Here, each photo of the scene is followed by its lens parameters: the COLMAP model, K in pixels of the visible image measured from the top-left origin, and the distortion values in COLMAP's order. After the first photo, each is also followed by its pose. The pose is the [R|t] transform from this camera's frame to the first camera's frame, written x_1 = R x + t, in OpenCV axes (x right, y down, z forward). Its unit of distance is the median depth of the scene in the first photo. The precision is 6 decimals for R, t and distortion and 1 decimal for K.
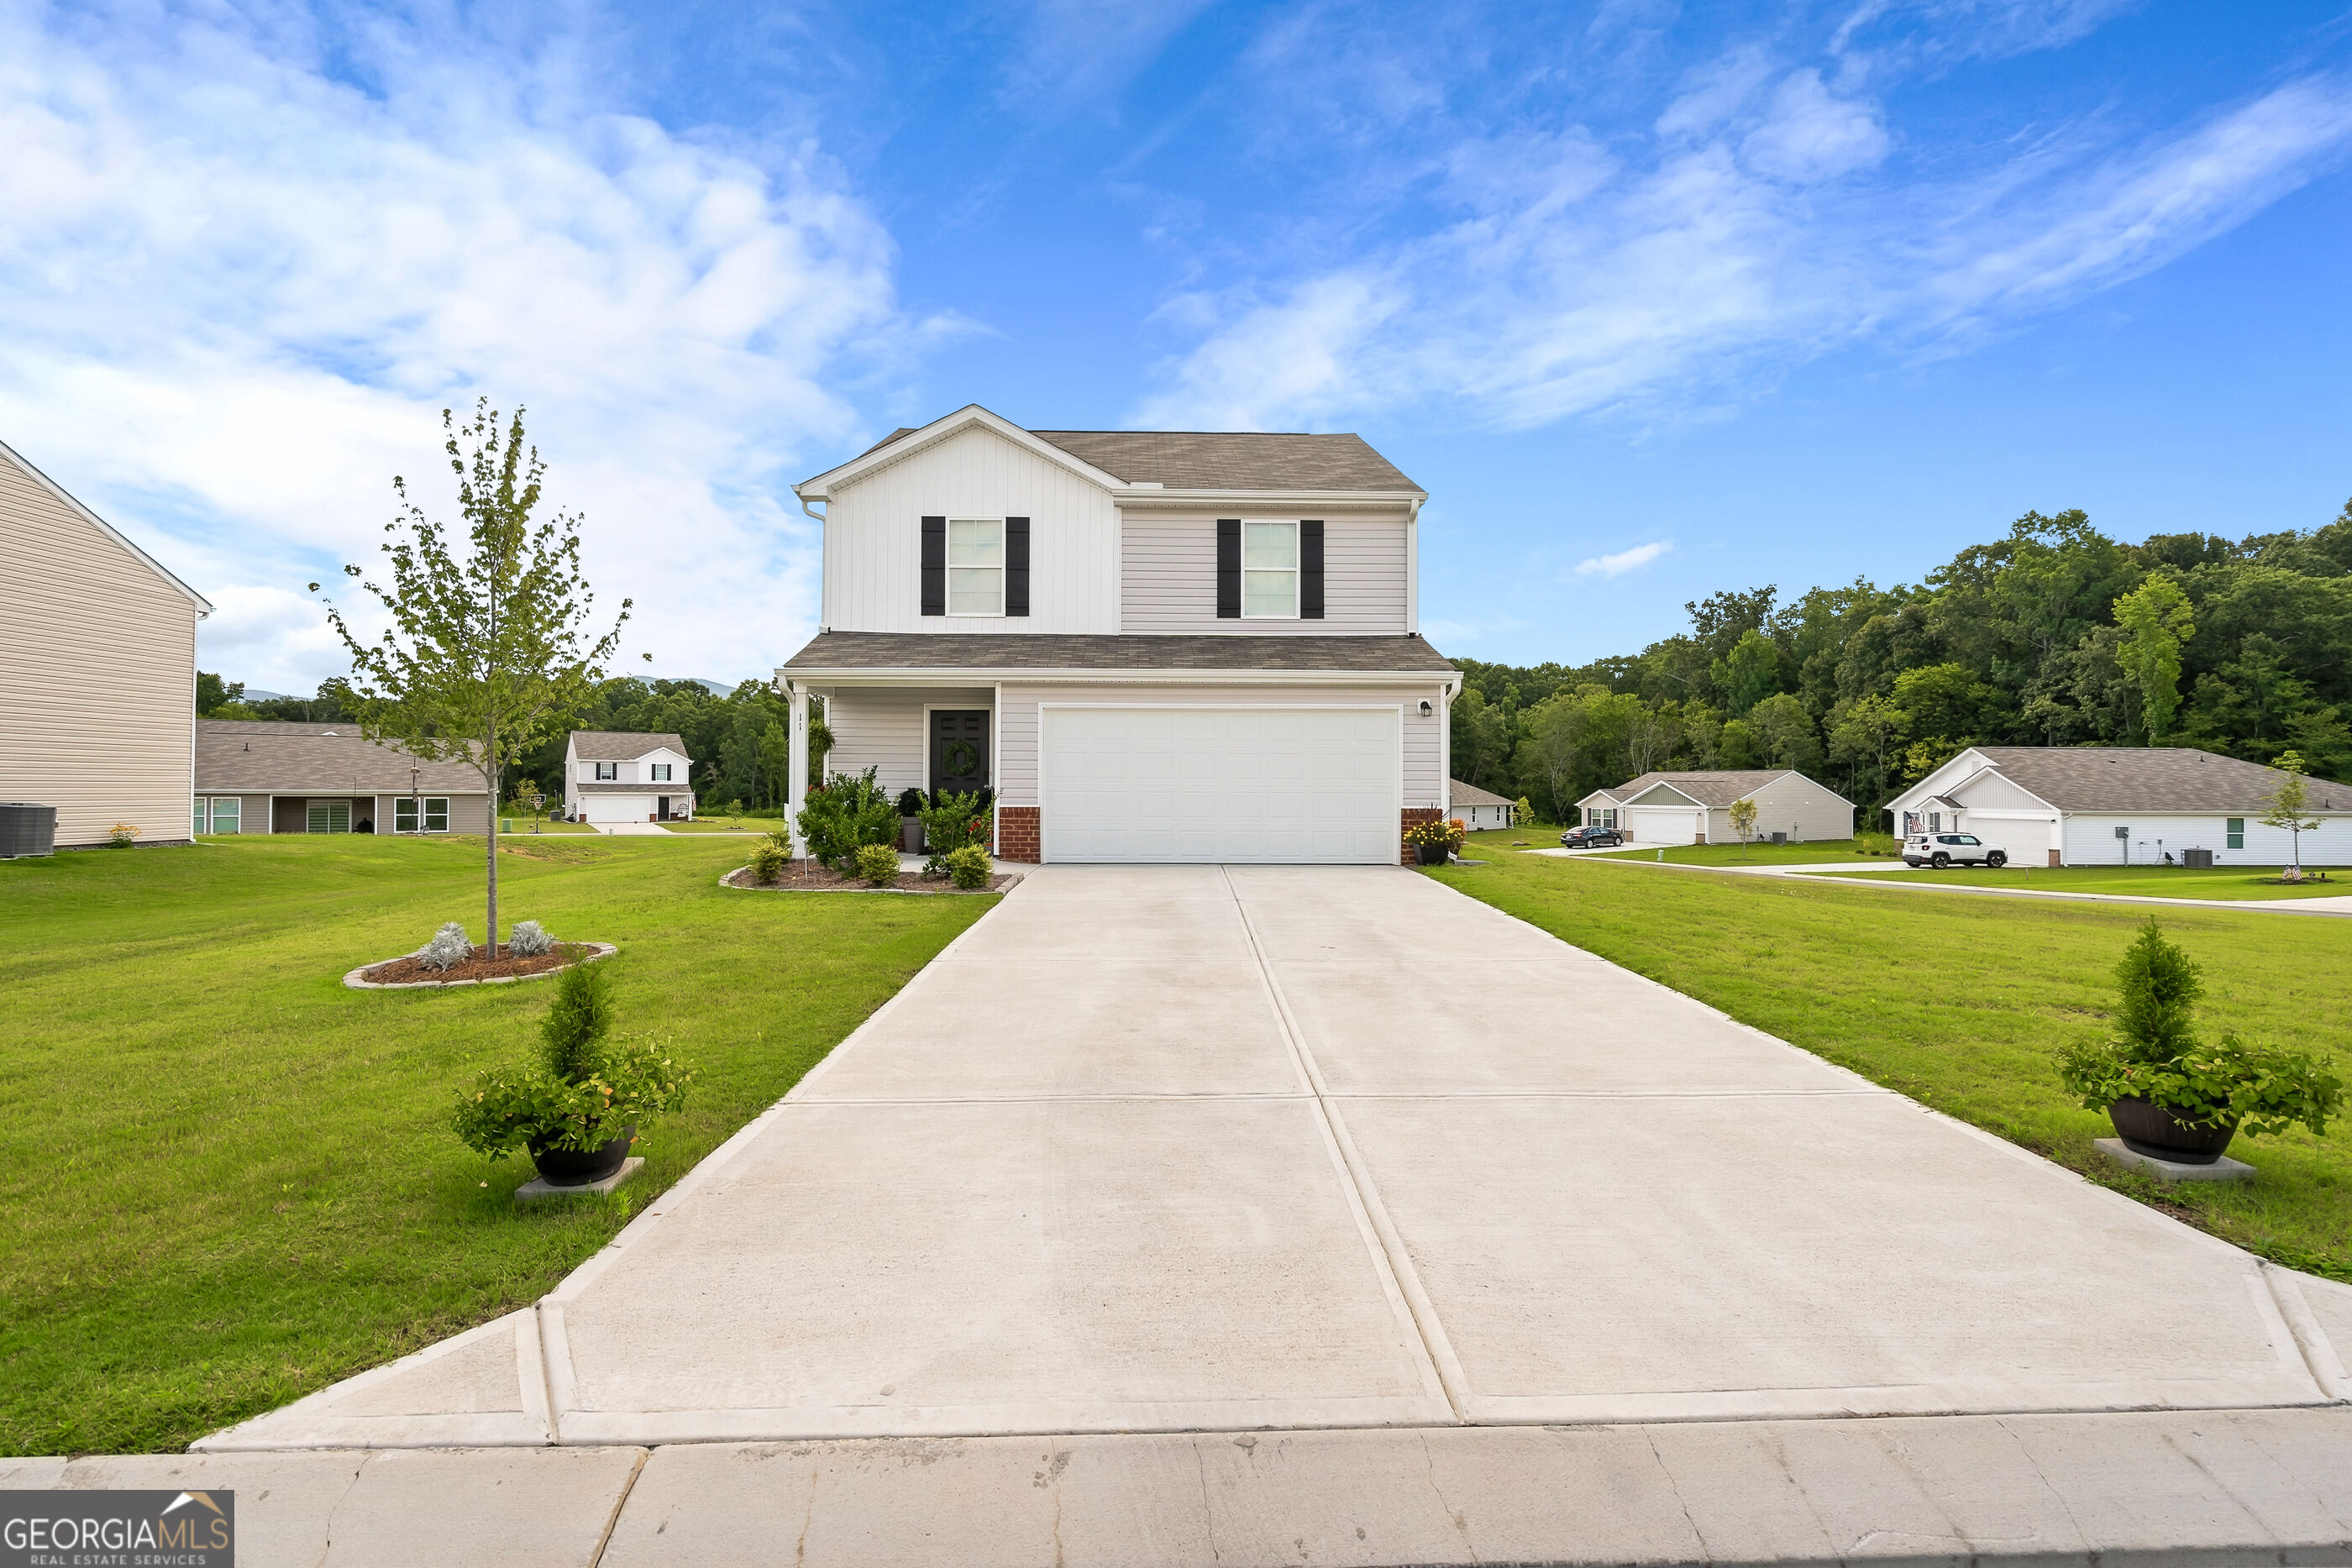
lens RADIAL K [[1096.7, 0, 1176.0], [0, 1096.7, 784.0], [0, 0, 1]] dist [0.008040, 0.000438]
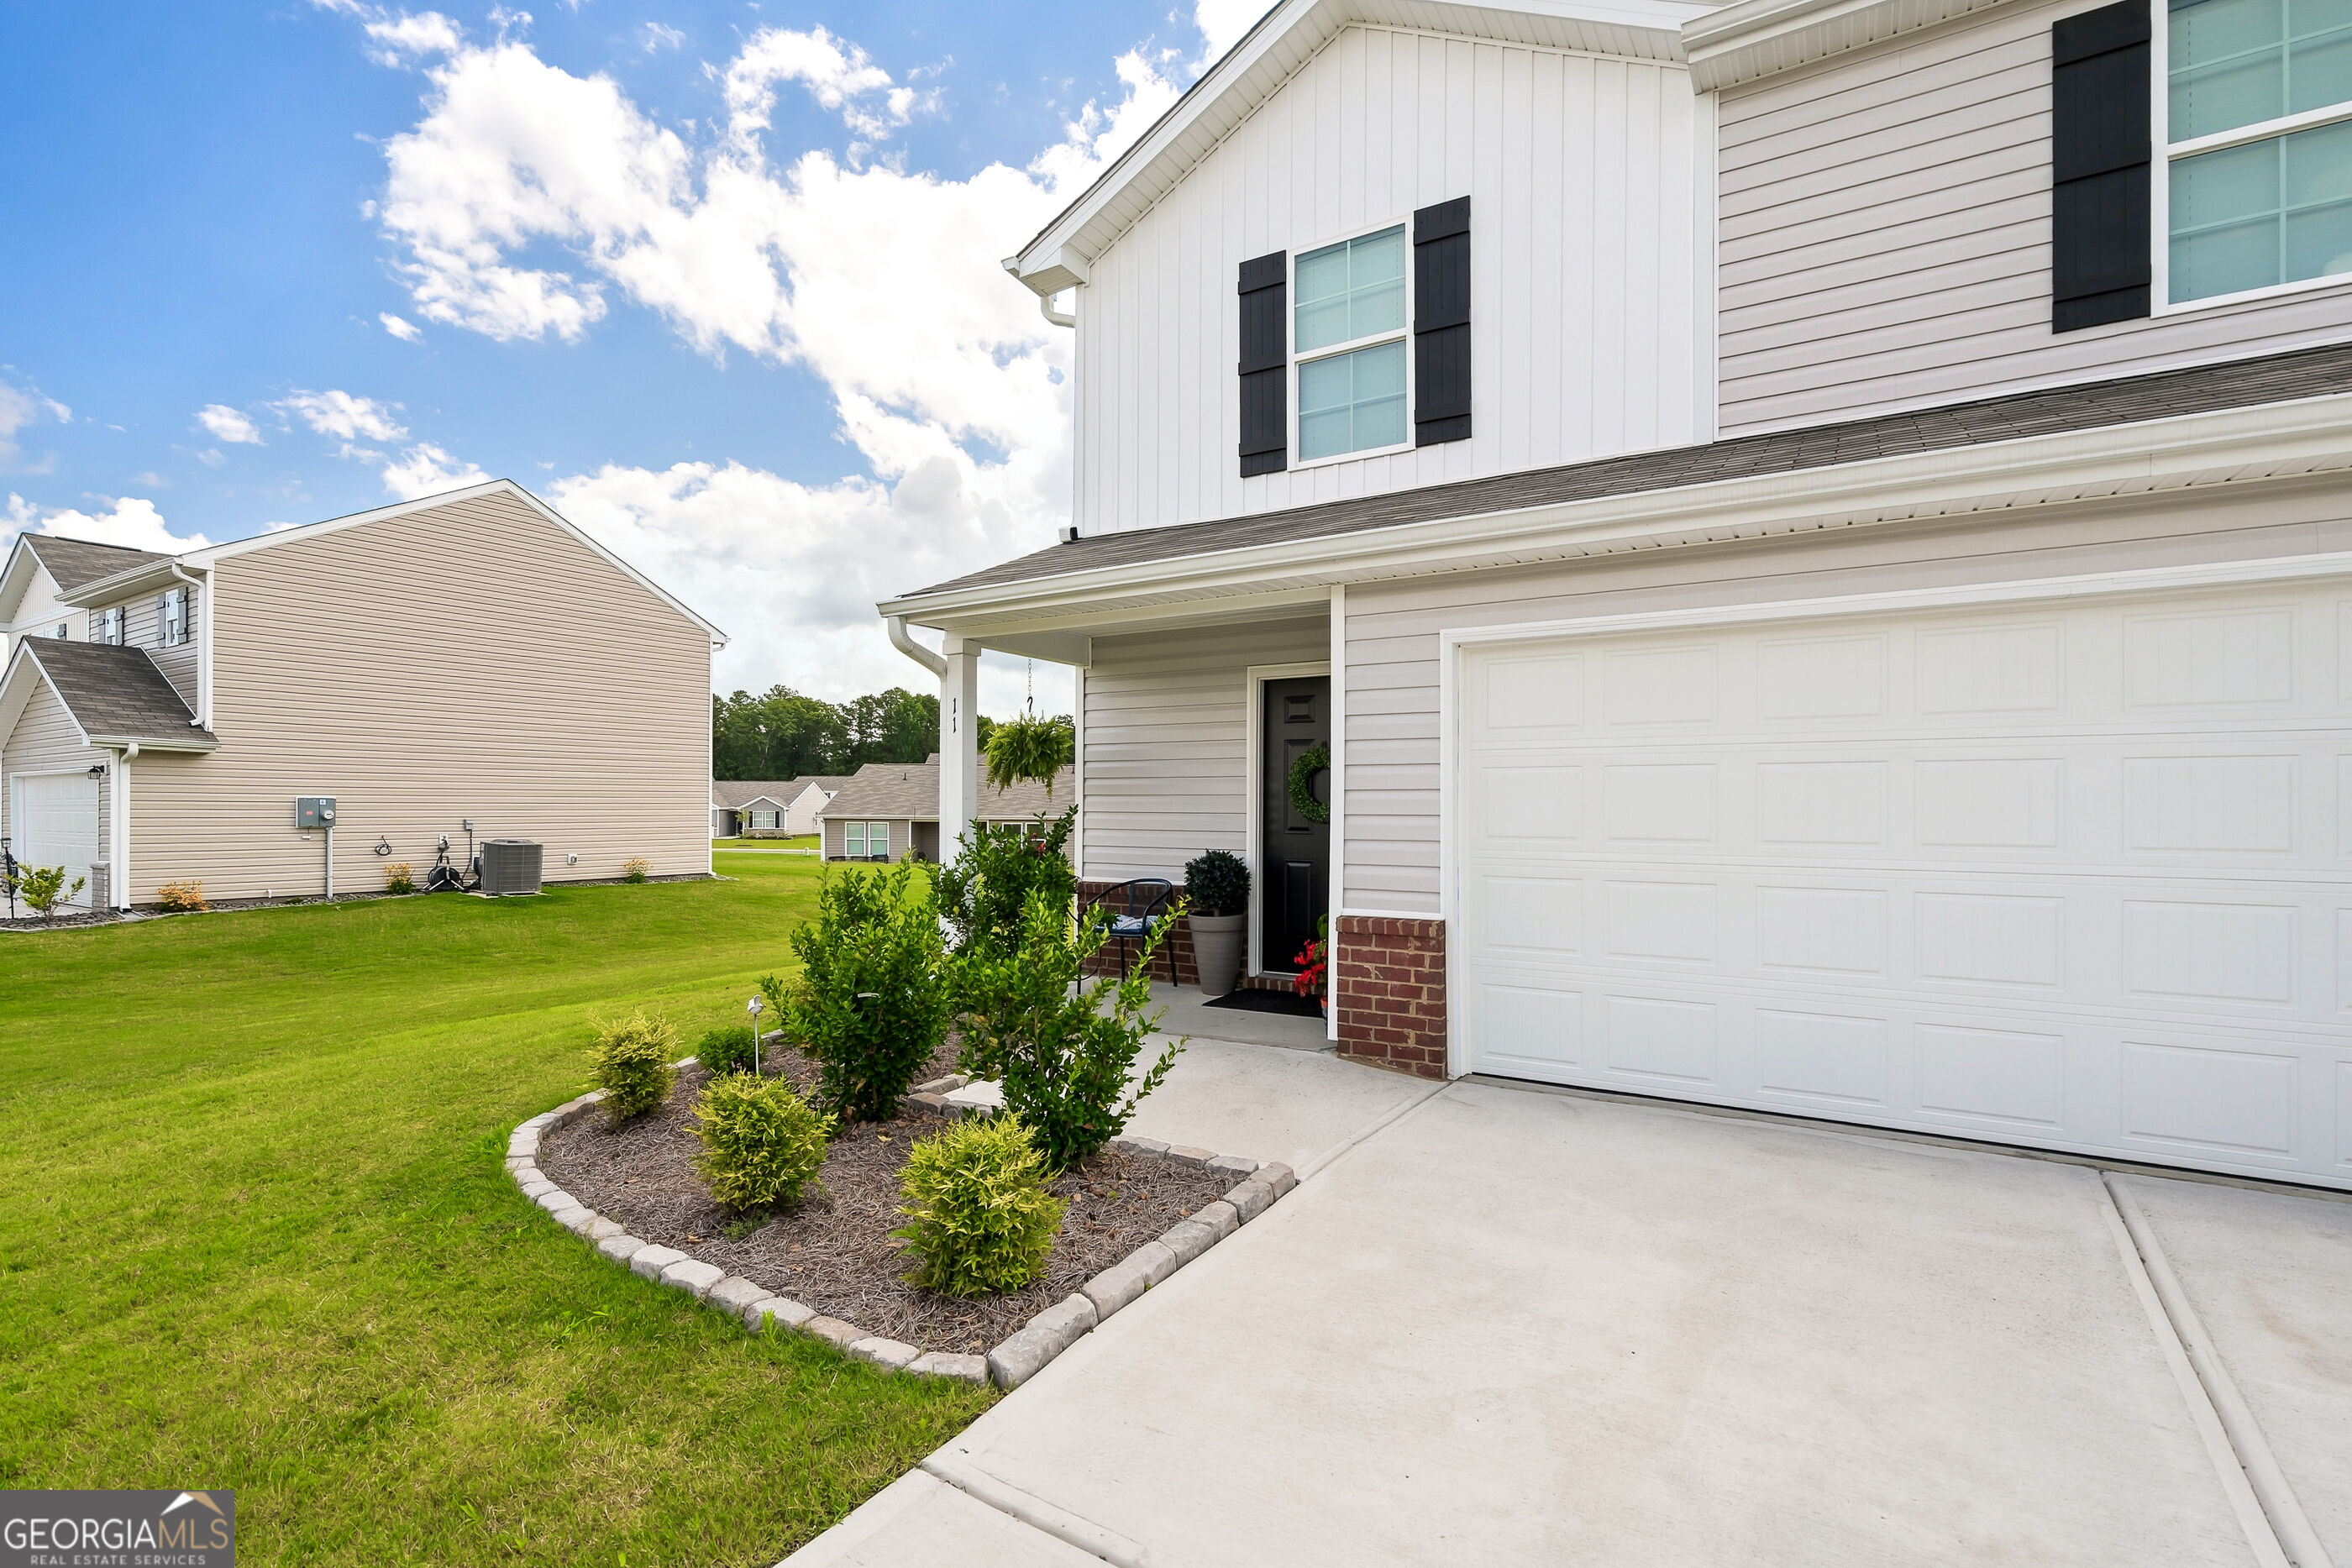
lens RADIAL K [[1096.7, 0, 1176.0], [0, 1096.7, 784.0], [0, 0, 1]] dist [0.008040, 0.000438]
pose [[0.829680, -0.011923, -0.558112, 0.000985], [0.002956, 0.999852, -0.016965, -0.004816], [0.558231, 0.012425, 0.829592, 0.179247]]
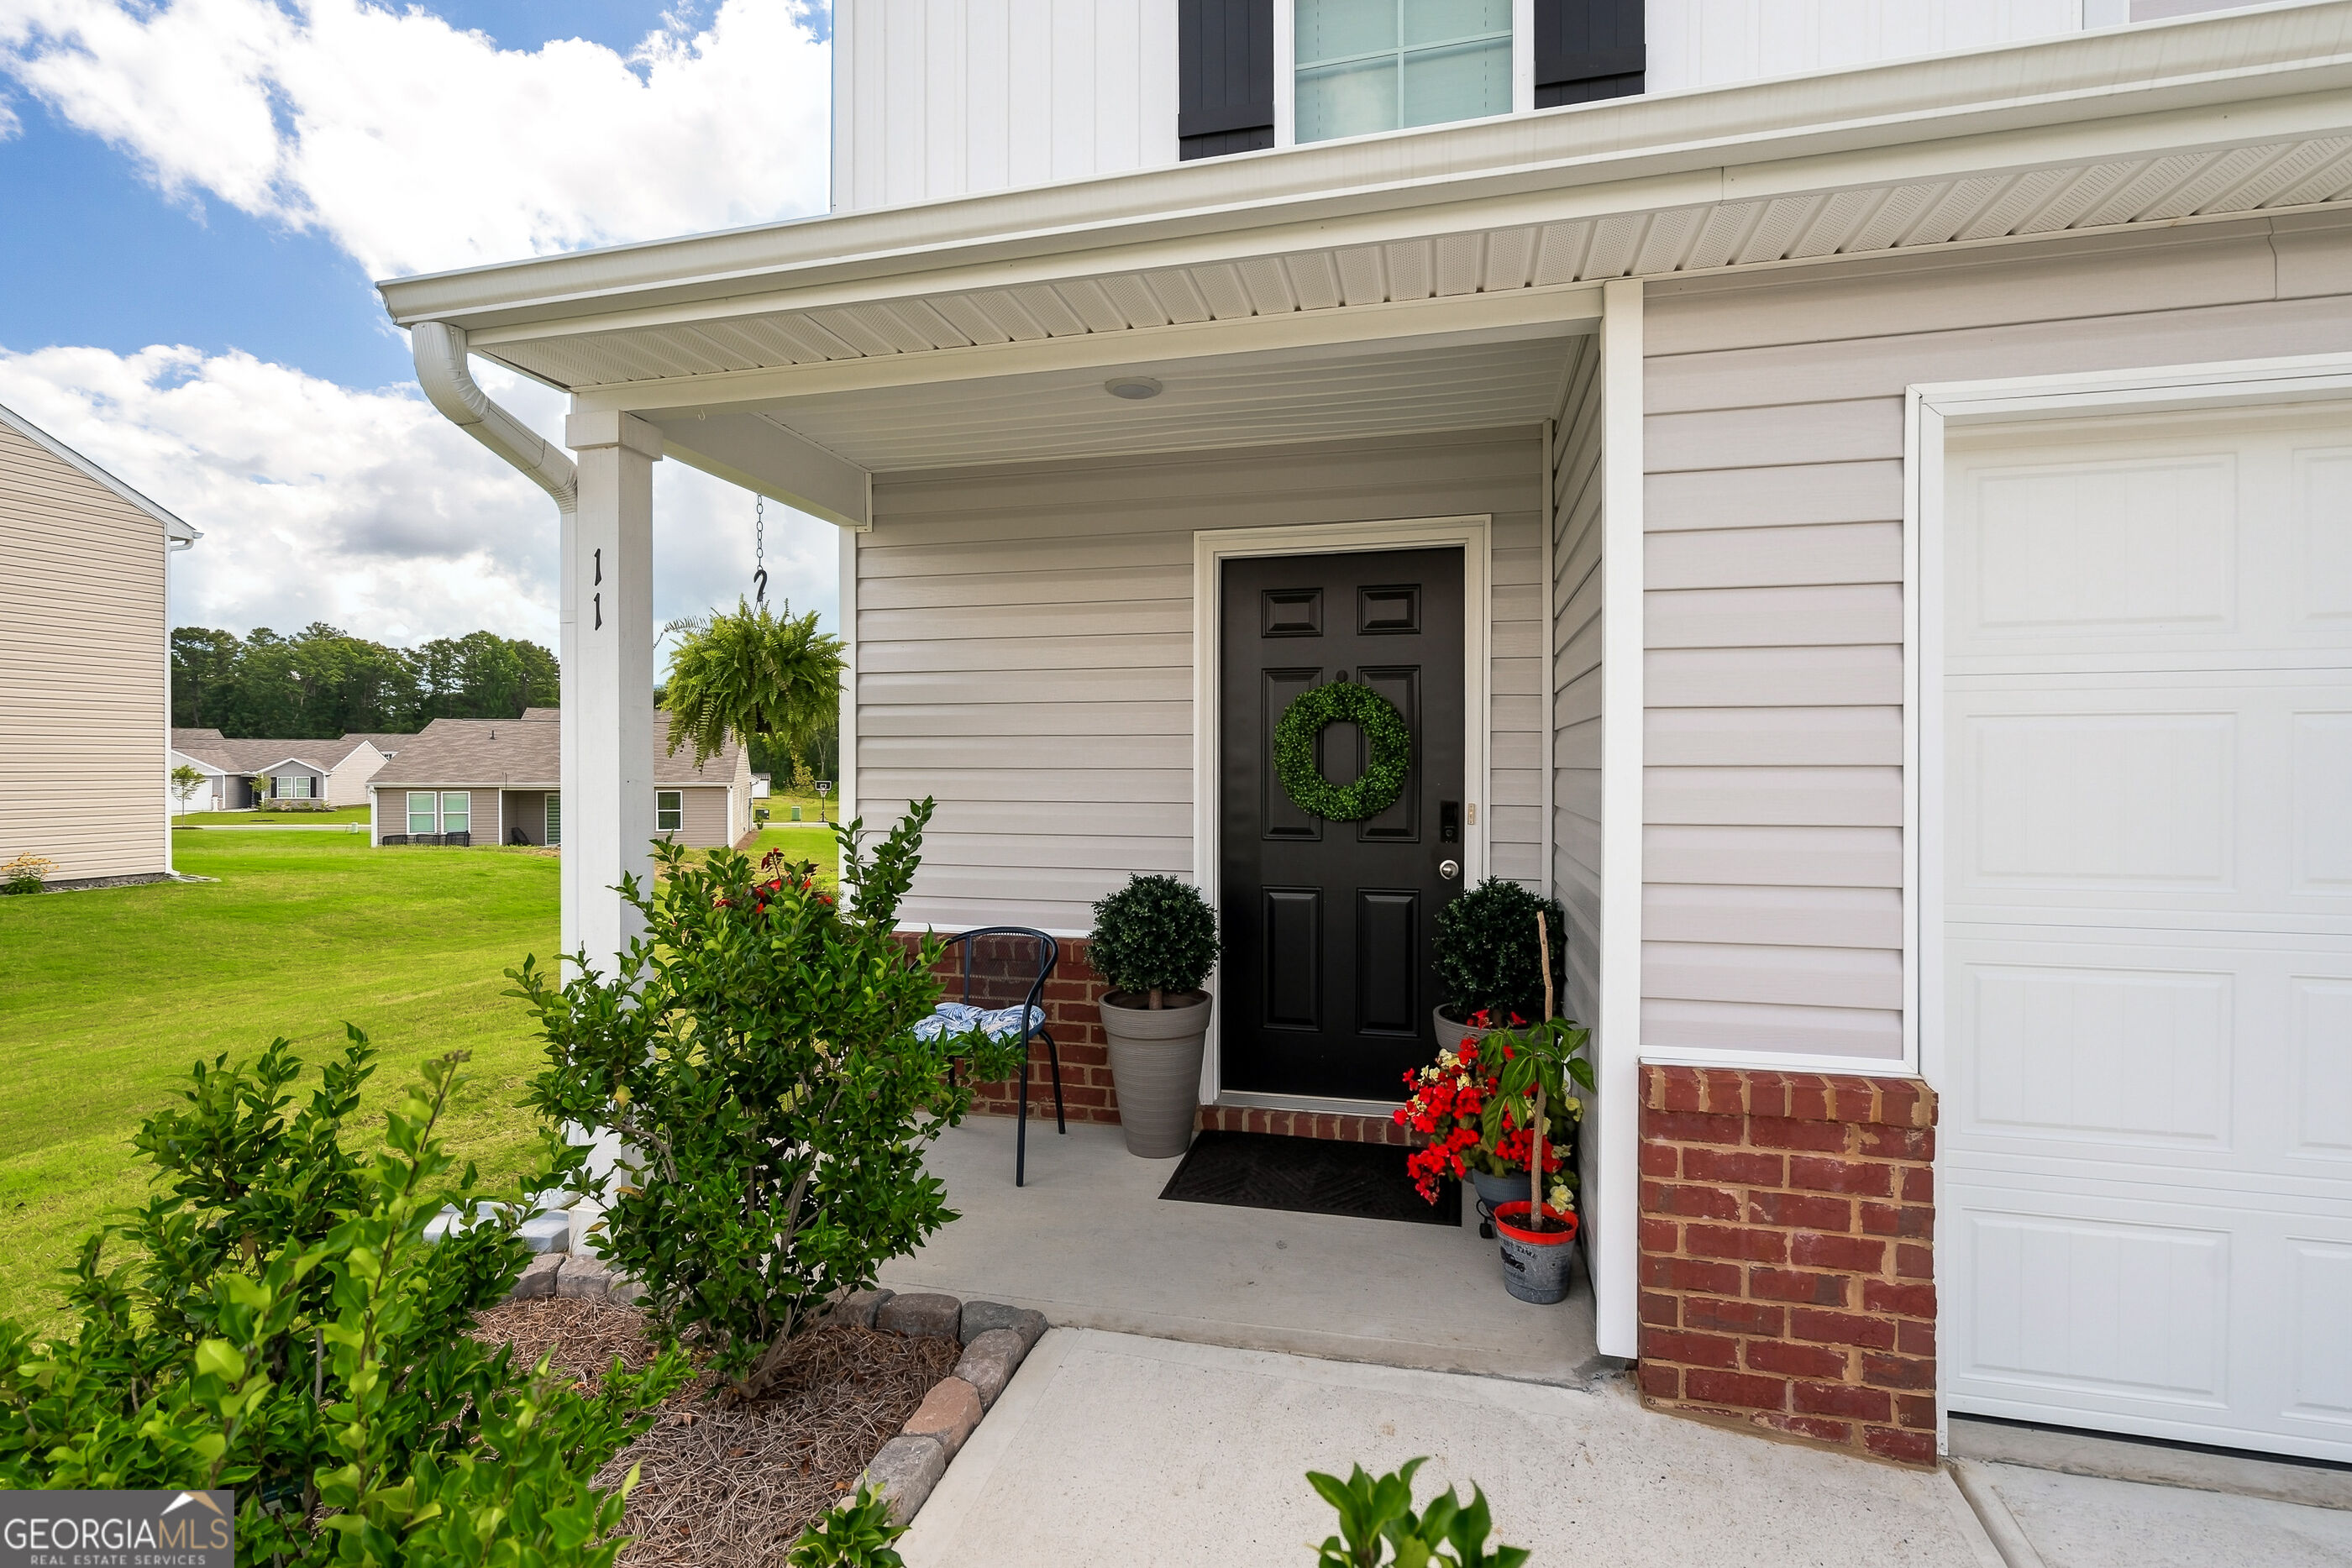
lens RADIAL K [[1095.3, 0, 1163.7], [0, 1095.3, 774.1], [0, 0, 1]] dist [0.001682, 0.000220]
pose [[0.959184, -0.000460, -0.282781, -0.049916], [0.003285, 0.999949, 0.009517, -0.006157], [0.282763, -0.010058, 0.959137, 0.226950]]
